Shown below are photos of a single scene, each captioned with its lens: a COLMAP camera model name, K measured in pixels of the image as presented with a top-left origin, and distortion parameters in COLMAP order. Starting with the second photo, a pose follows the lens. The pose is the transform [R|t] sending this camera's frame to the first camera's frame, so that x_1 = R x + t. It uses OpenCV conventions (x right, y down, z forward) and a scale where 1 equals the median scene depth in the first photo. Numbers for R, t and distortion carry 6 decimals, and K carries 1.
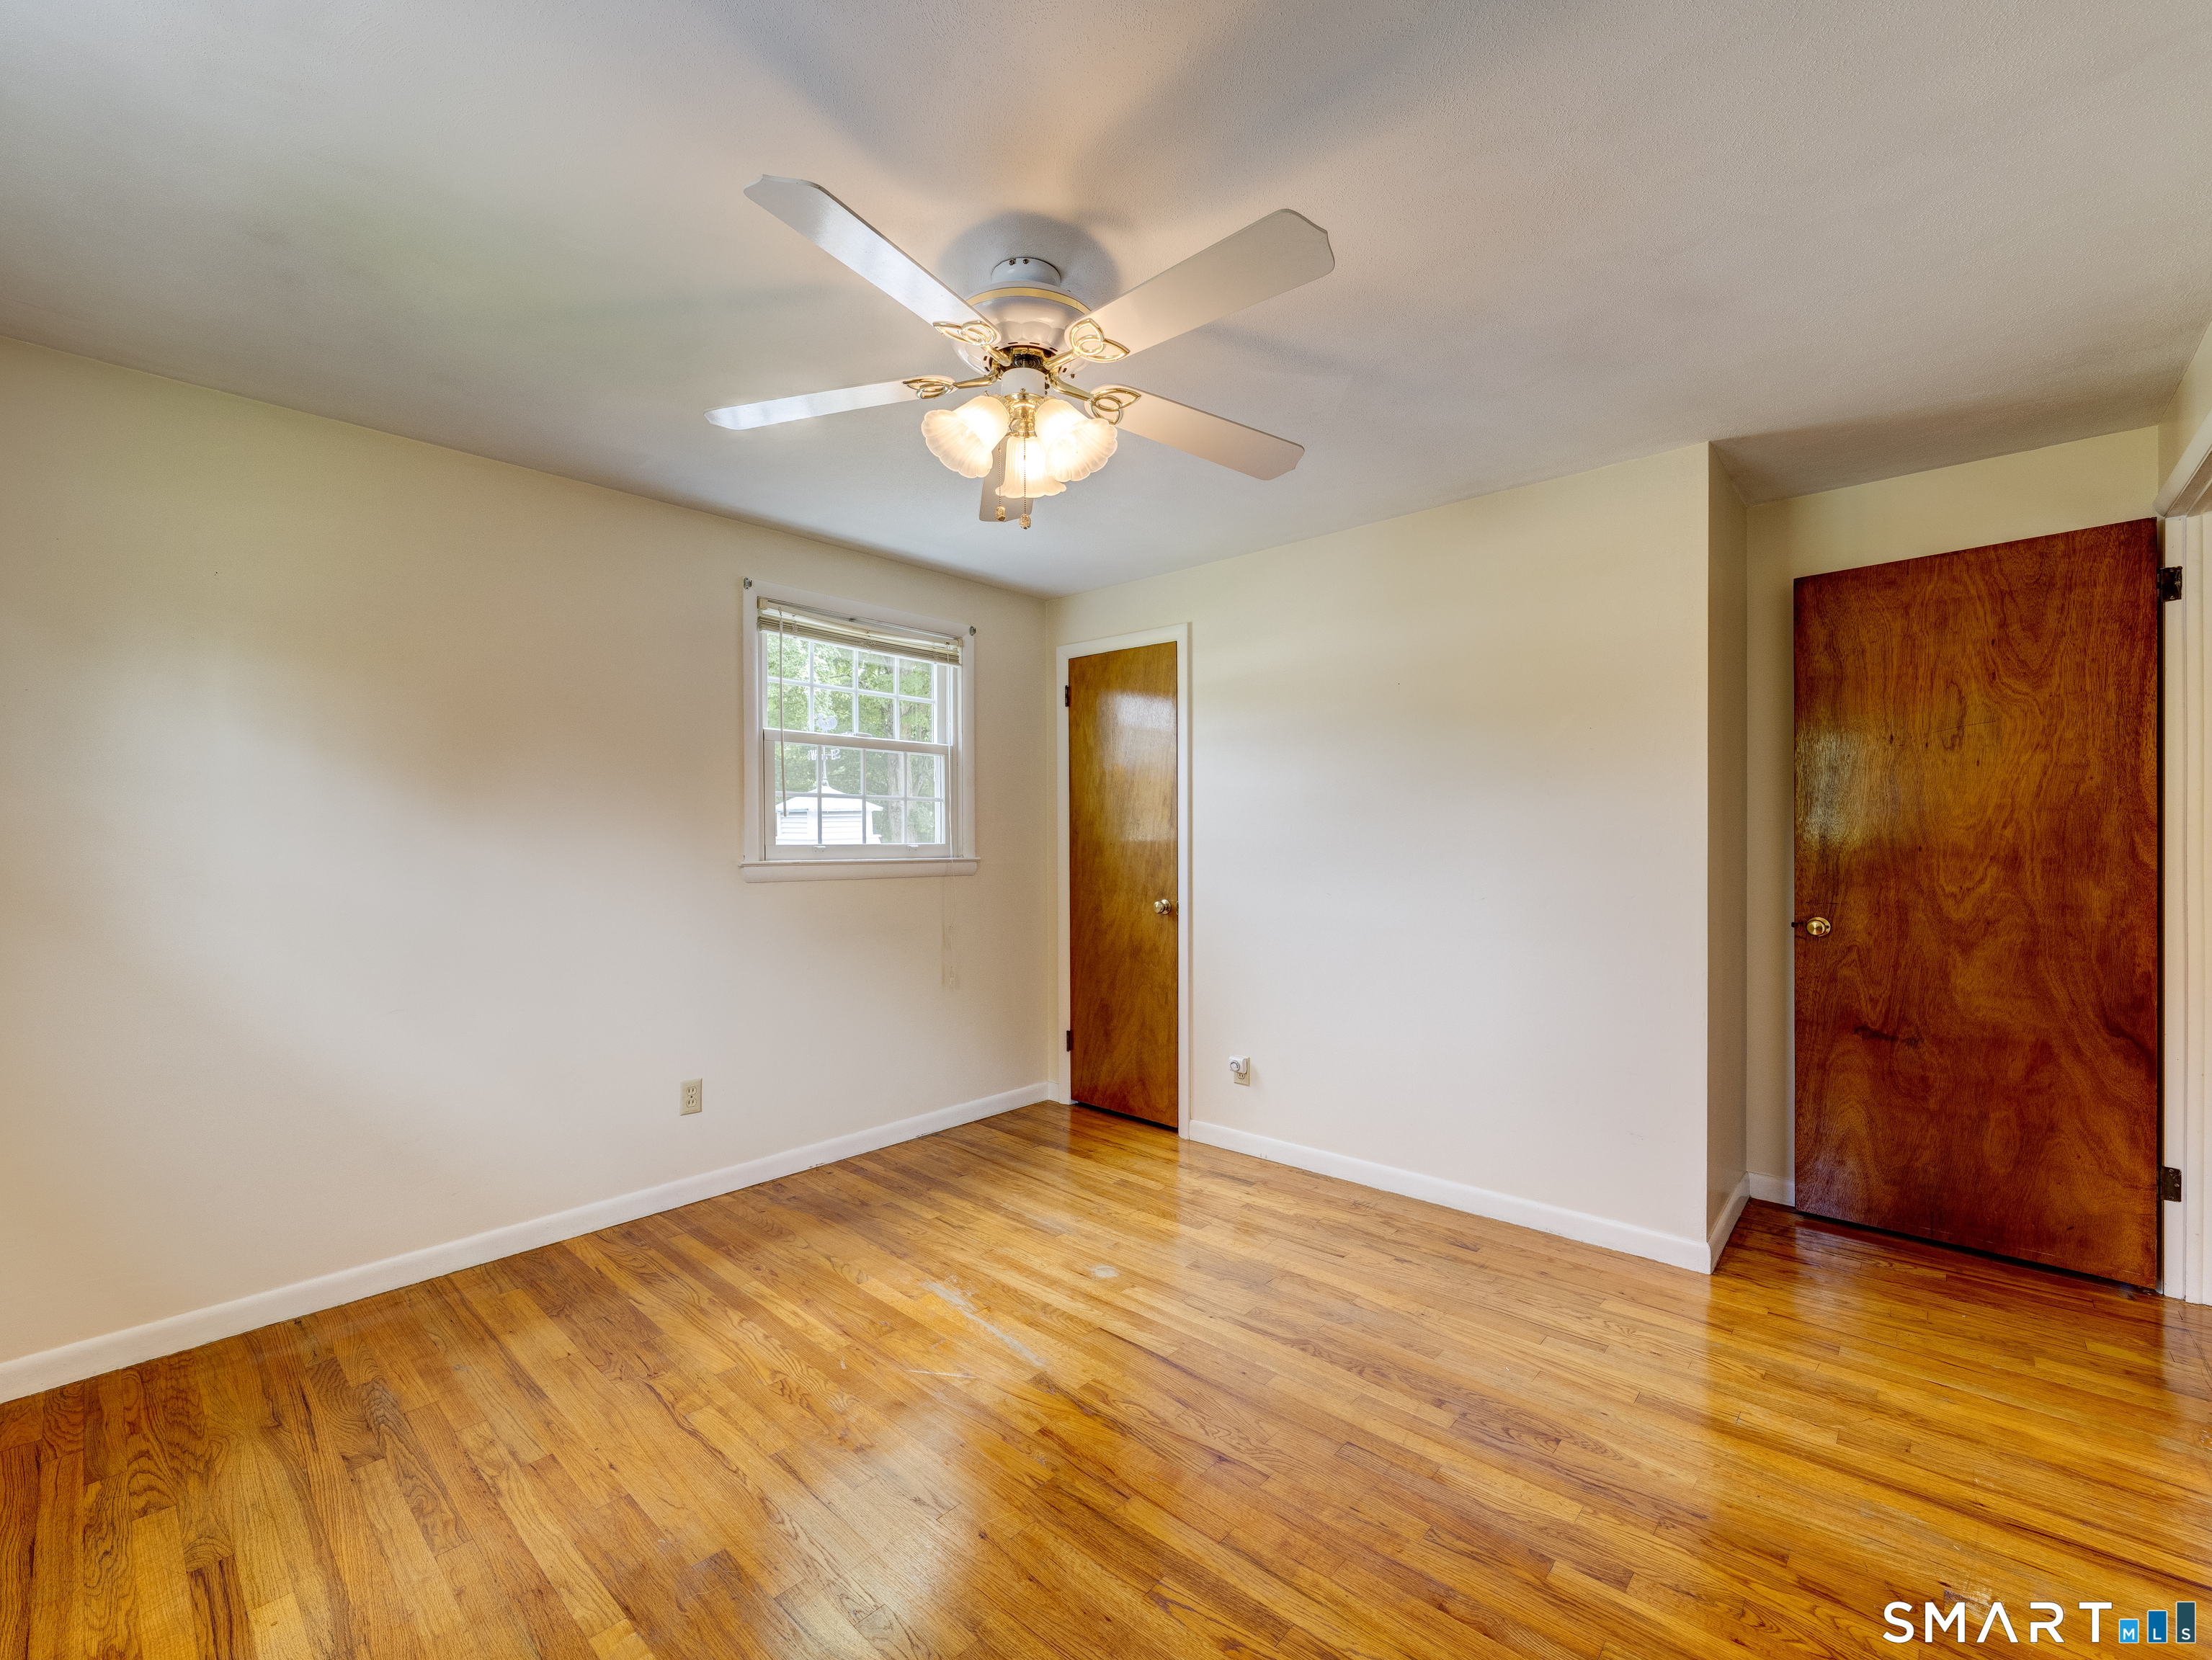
lens RADIAL K [[914.1, 0, 1117.4], [0, 914.1, 846.1], [0, 0, 1]] dist [-0.006911, 0.000826]
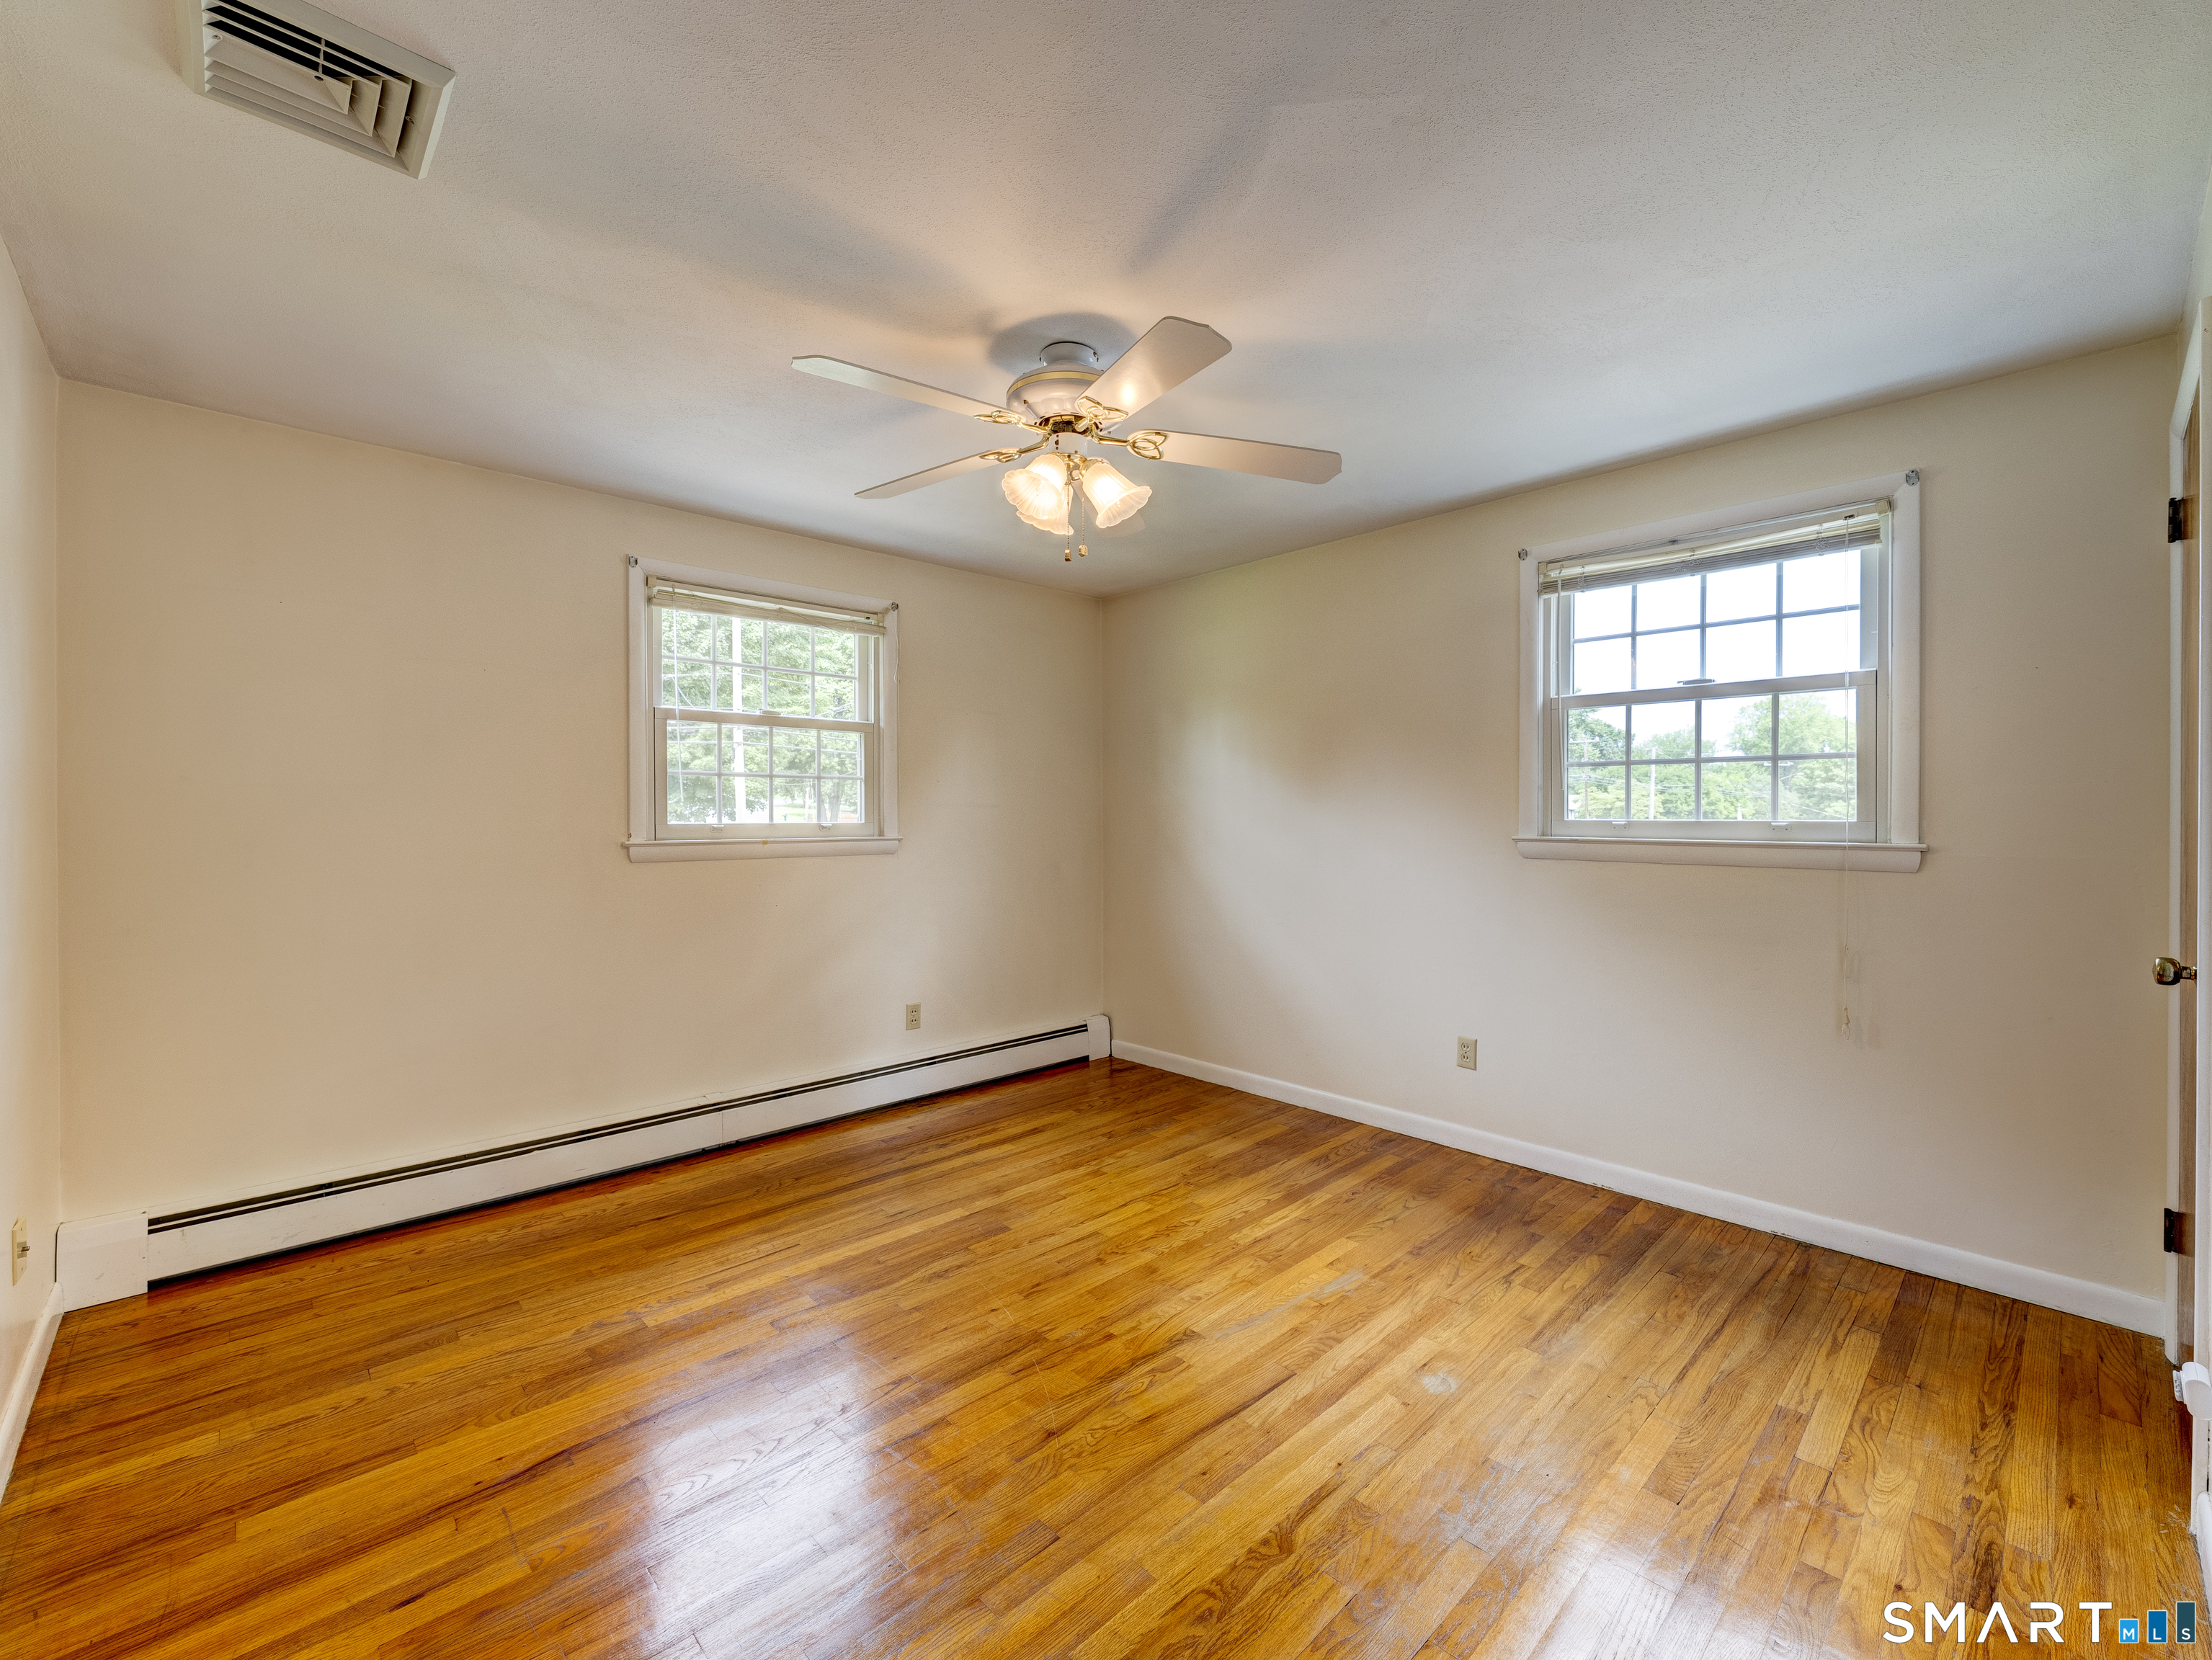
lens RADIAL K [[914.1, 0, 1104.9], [0, 914.1, 810.5], [0, 0, 1]] dist [-0.006911, 0.000826]
pose [[-0.059158, -0.000747, -0.998248, 0.837253], [-0.010604, 0.999944, -0.000120, -0.007372], [0.998192, 0.010579, -0.059163, 0.840773]]
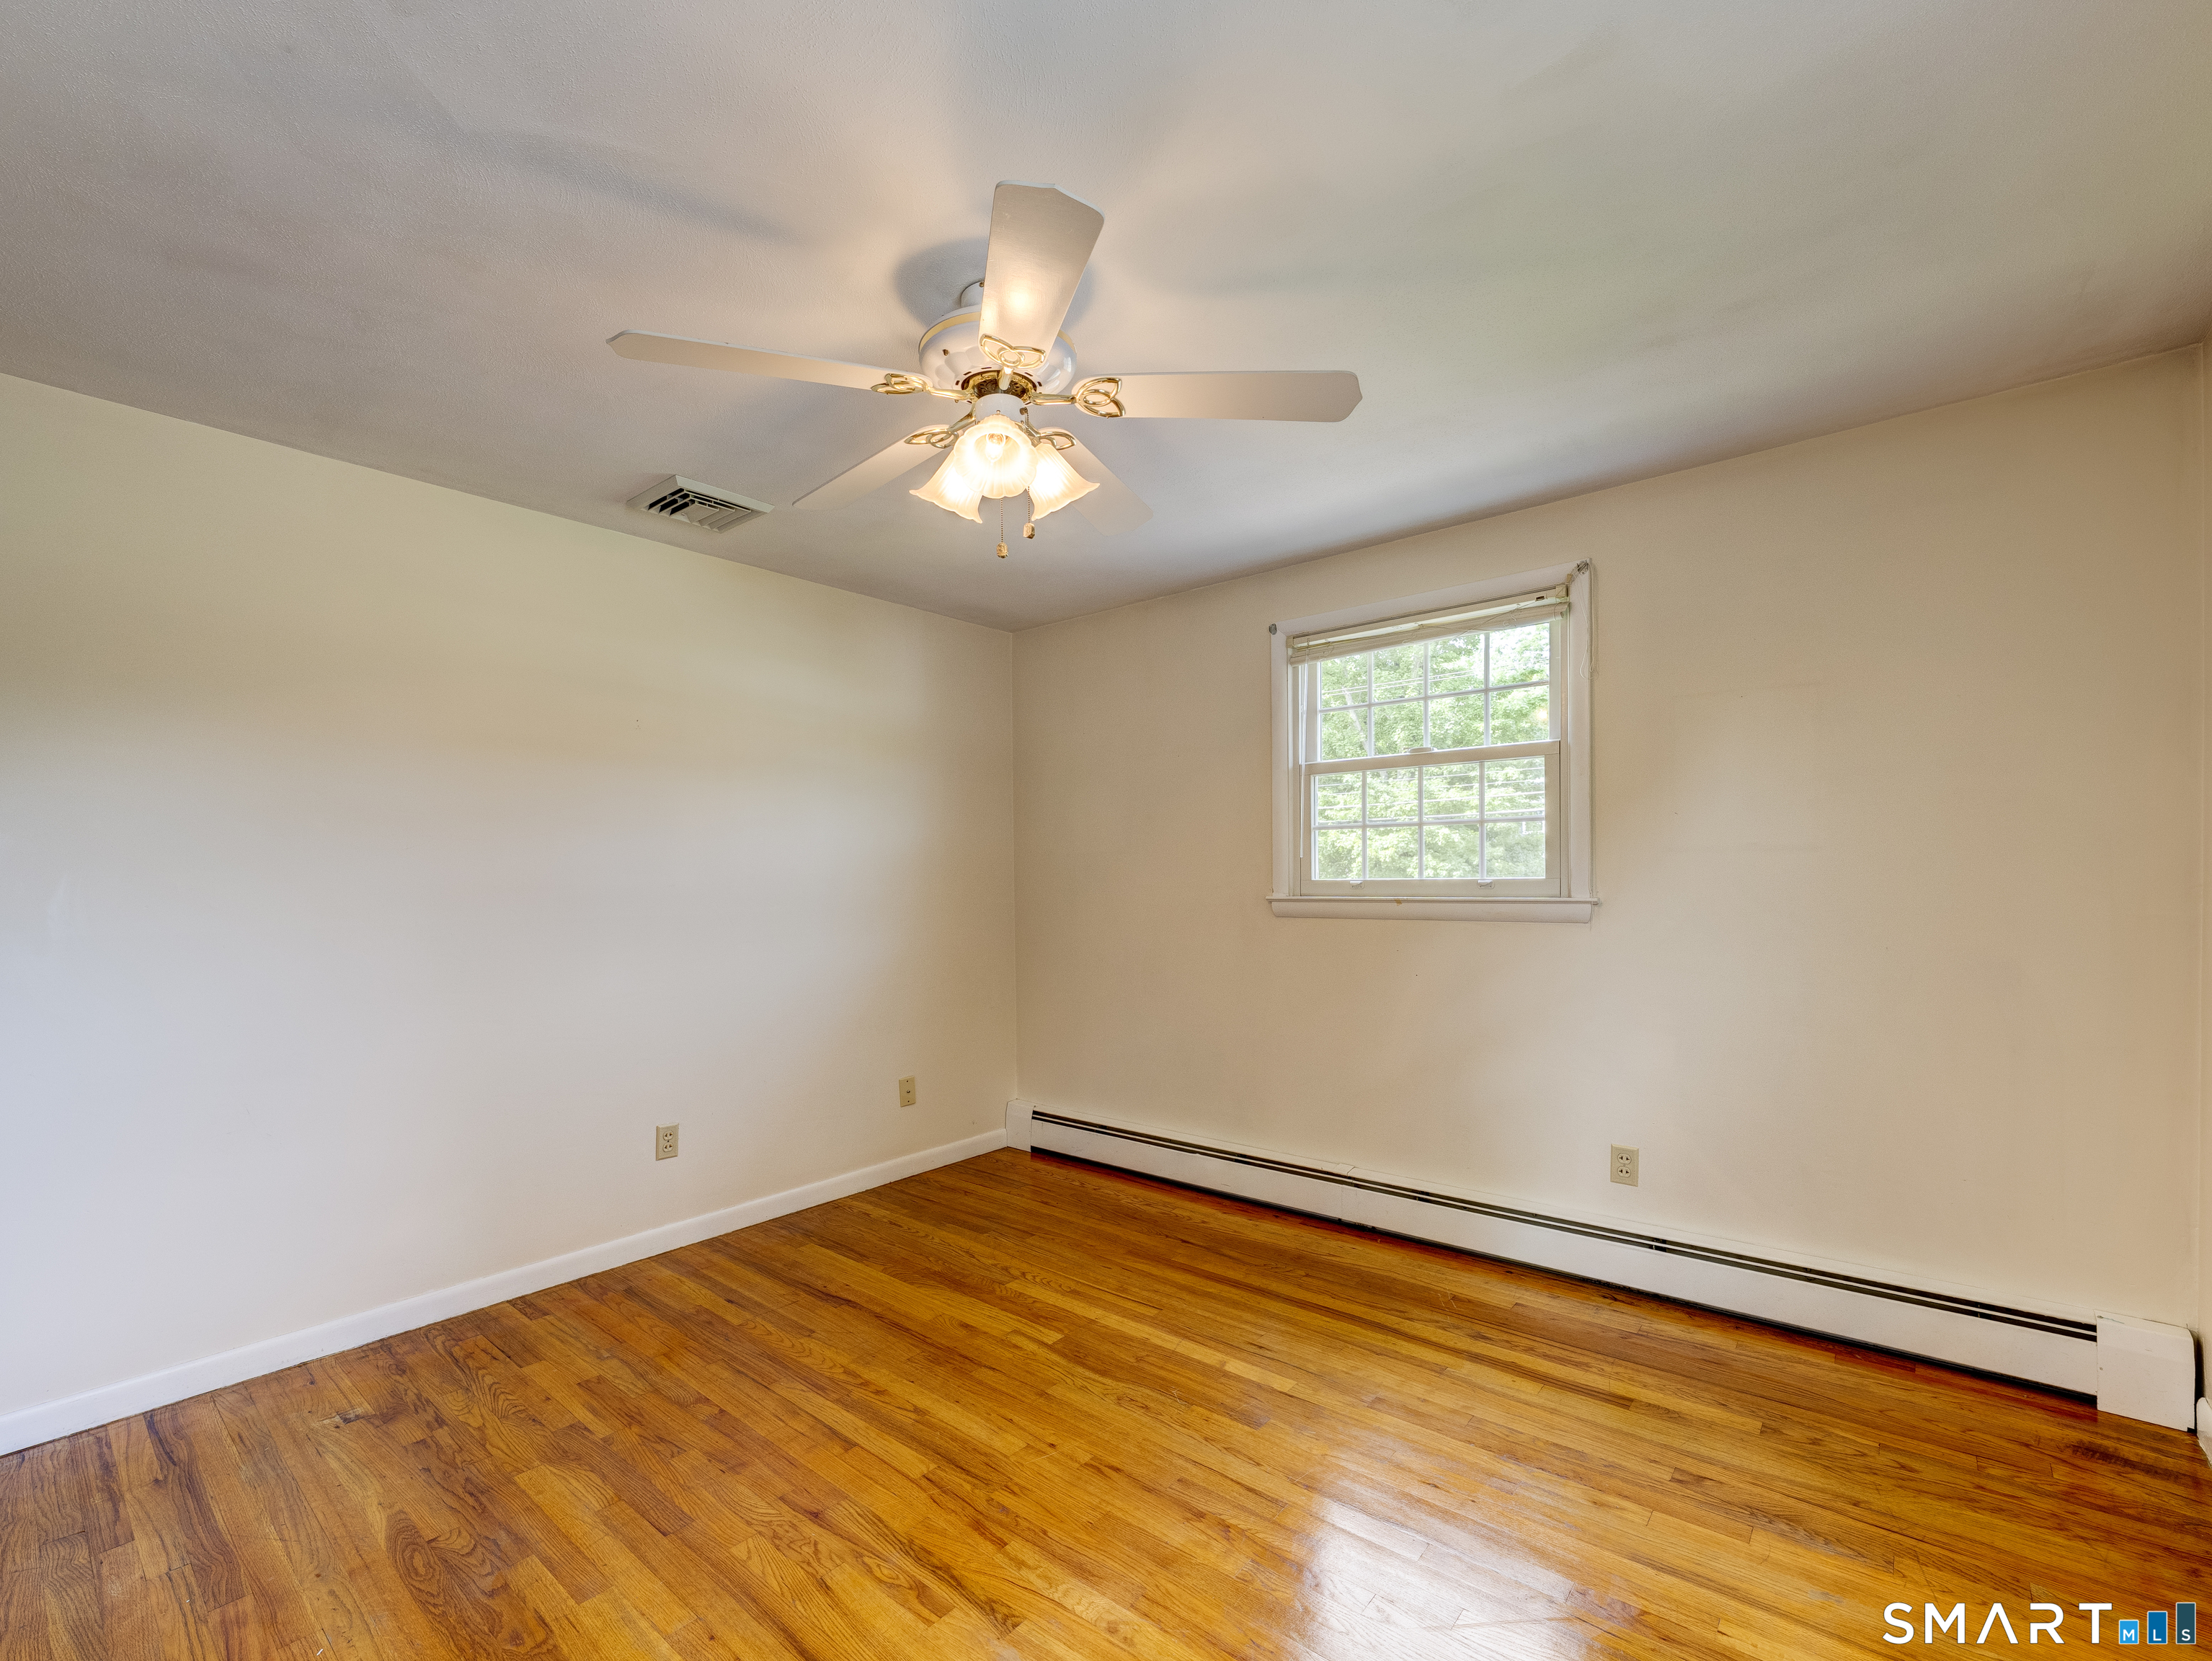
lens RADIAL K [[986.0, 0, 1144.7], [0, 986.0, 882.6], [0, 0, 1]] dist [-0.005216, 0.000123]
pose [[-0.997738, 0.017607, -0.064869, -0.134701], [0.016314, 0.999659, 0.020404, -0.010016], [0.065206, 0.019300, -0.997685, 1.552161]]
